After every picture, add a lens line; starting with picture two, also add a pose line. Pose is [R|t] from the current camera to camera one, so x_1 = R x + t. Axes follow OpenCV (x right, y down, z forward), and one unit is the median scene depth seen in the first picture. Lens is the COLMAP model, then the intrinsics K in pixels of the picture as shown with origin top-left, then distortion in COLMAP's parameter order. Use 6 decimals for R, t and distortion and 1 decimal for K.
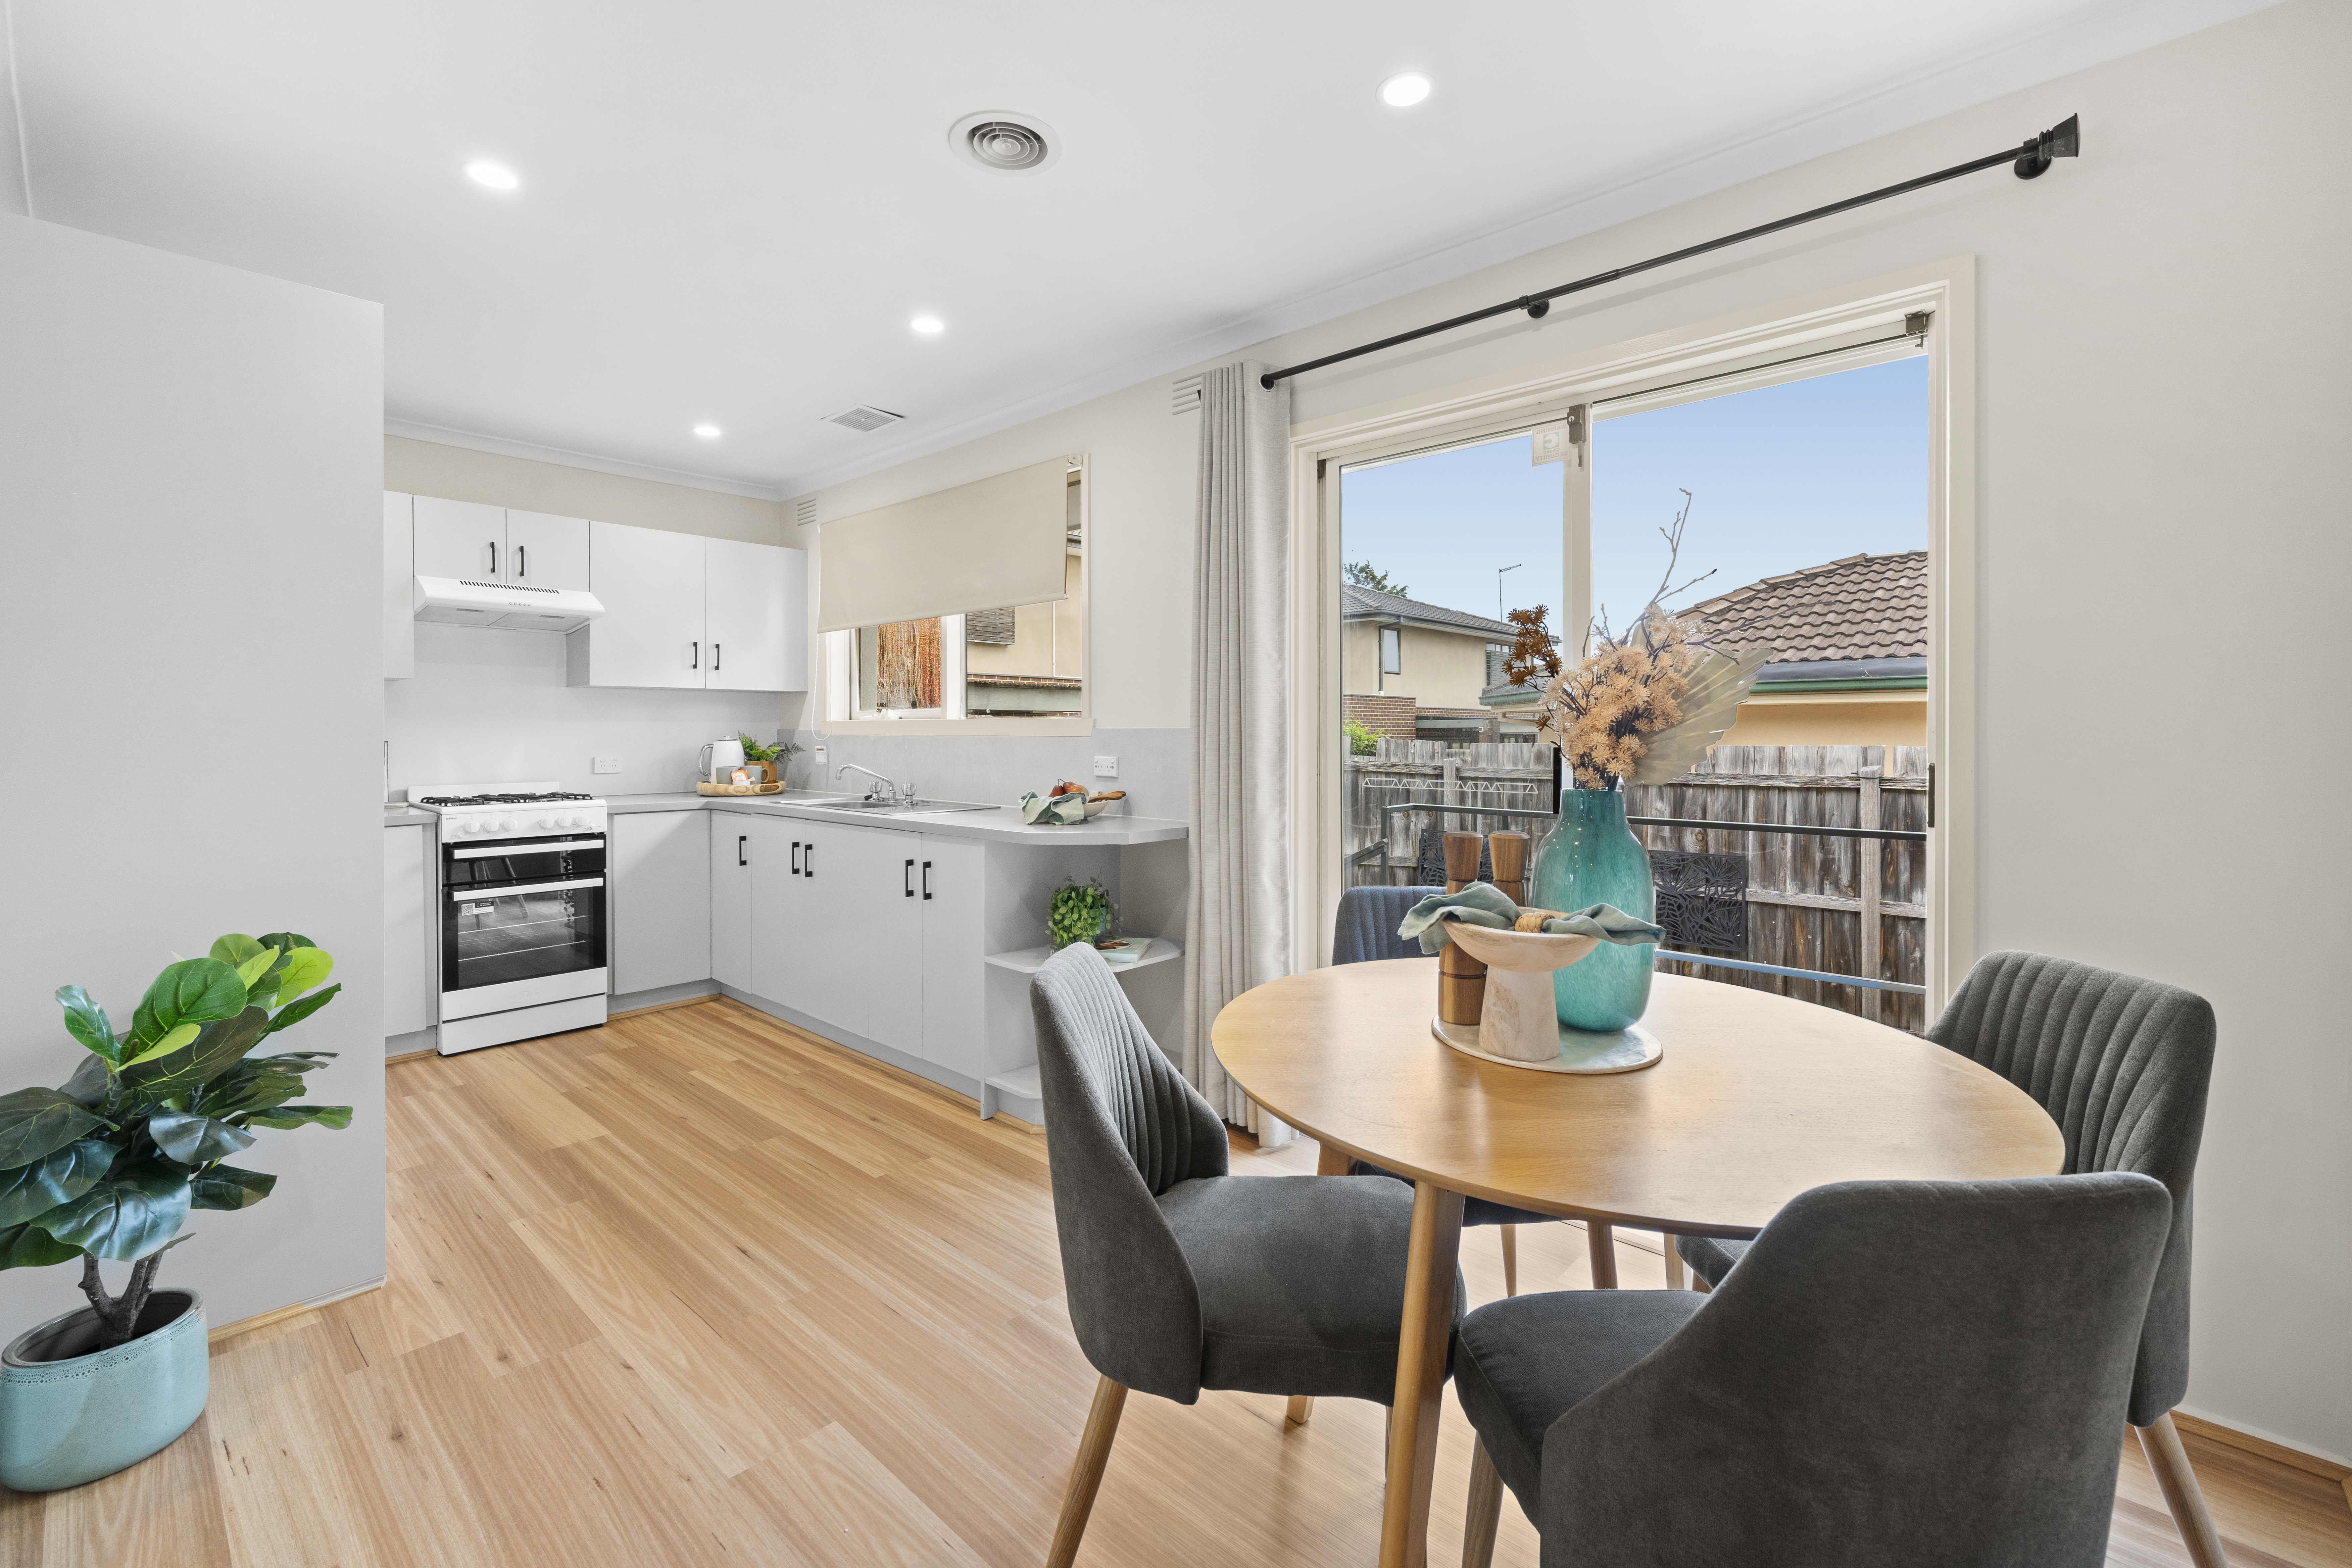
lens RADIAL K [[995.7, 0, 1172.7], [0, 995.7, 747.3], [0, 0, 1]] dist [-0.001086, -0.000237]
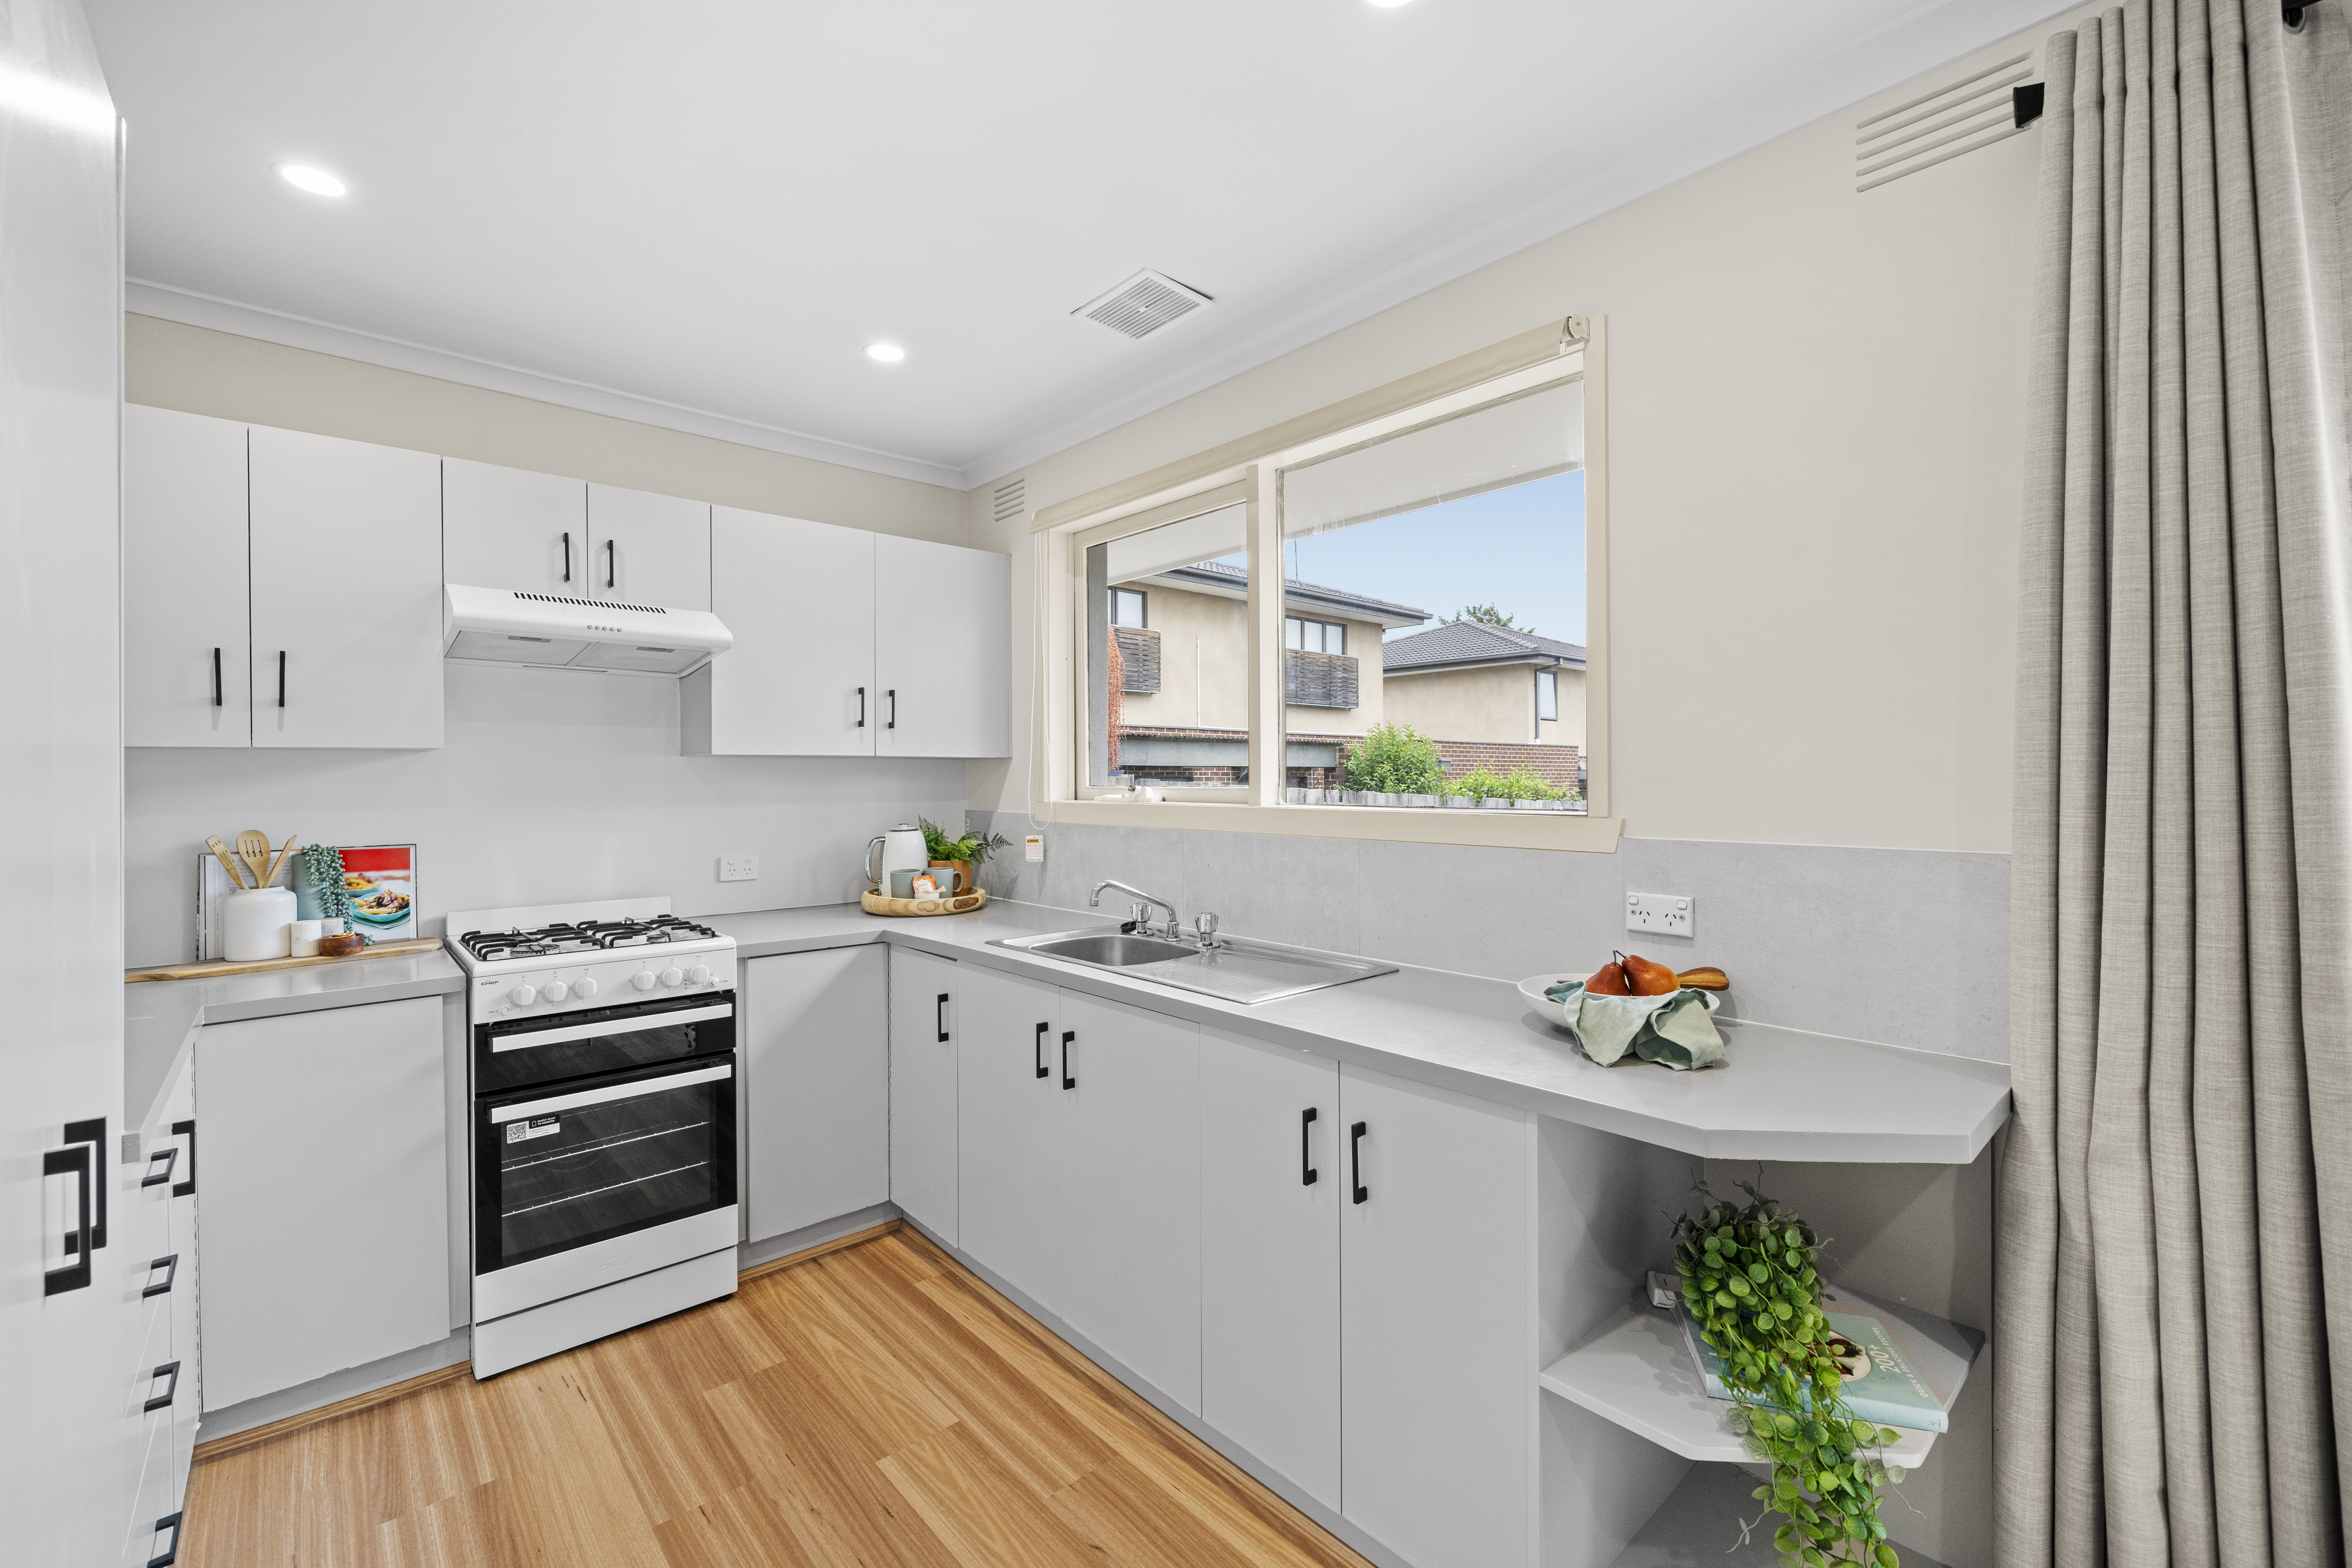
lens RADIAL K [[976.4, 0, 1170.8], [0, 976.4, 793.7], [0, 0, 1]] dist [-0.001715, 0.000062]
pose [[0.994845, -0.002232, -0.101385, -0.232469], [0.002142, 0.999997, -0.001000, -0.037201], [0.101387, 0.000778, 0.994847, 0.413428]]
